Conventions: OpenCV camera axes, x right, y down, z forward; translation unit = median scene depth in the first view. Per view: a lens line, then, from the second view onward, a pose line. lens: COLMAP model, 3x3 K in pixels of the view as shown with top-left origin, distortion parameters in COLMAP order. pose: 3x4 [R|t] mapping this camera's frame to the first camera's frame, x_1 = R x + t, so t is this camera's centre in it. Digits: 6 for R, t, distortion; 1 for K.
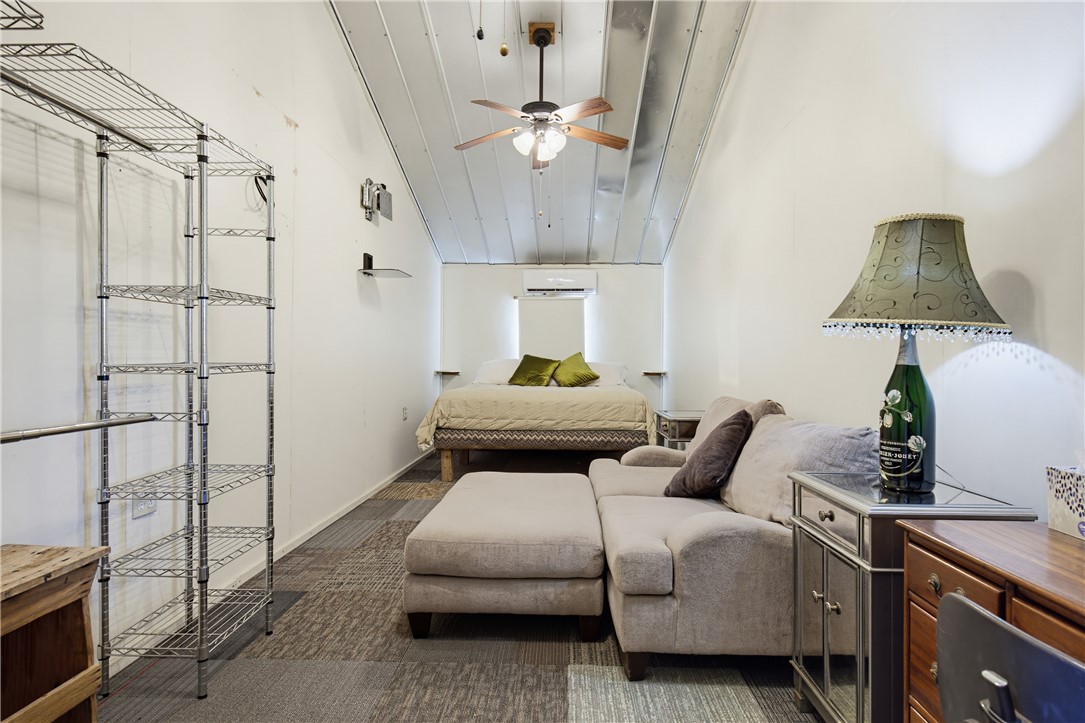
lens RADIAL K [[580.6, 0, 542.4], [0, 580.6, 361.9], [0, 0, 1]] dist [-0.001908, -0.000012]
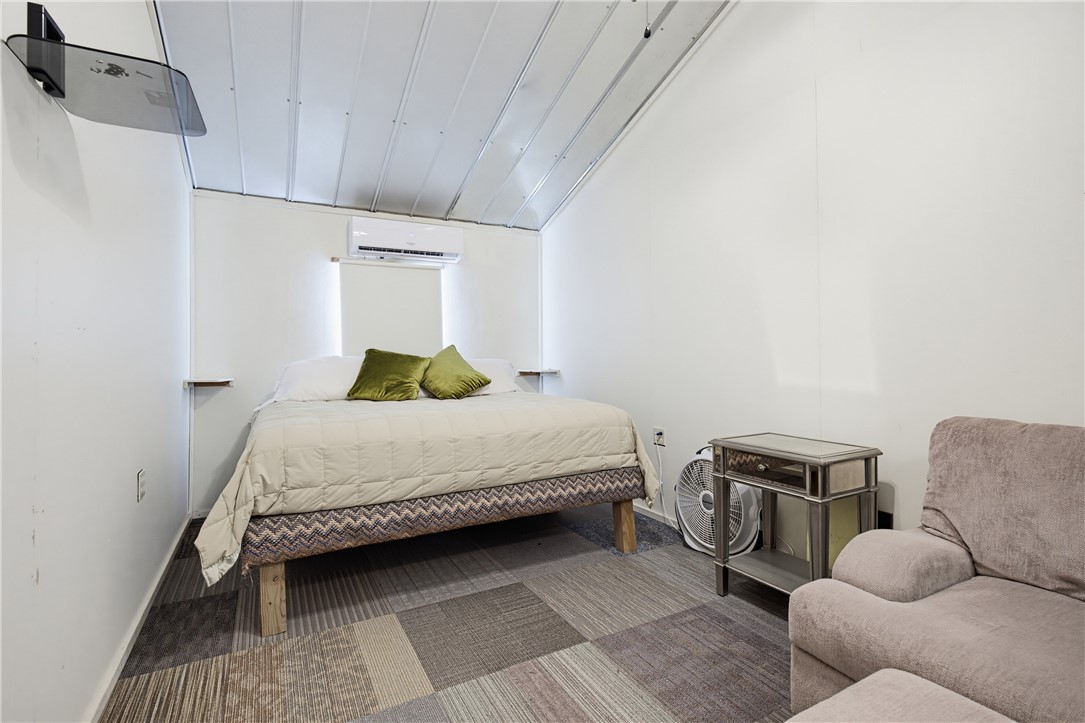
lens RADIAL K [[515.6, 0, 543.2], [0, 515.6, 354.4], [0, 0, 1]] dist [0.002704, -0.000001]
pose [[0.864331, -0.011707, 0.502788, -0.150266], [0.017138, 0.999834, -0.006181, -0.000437], [-0.502632, 0.013959, 0.864388, 0.455667]]
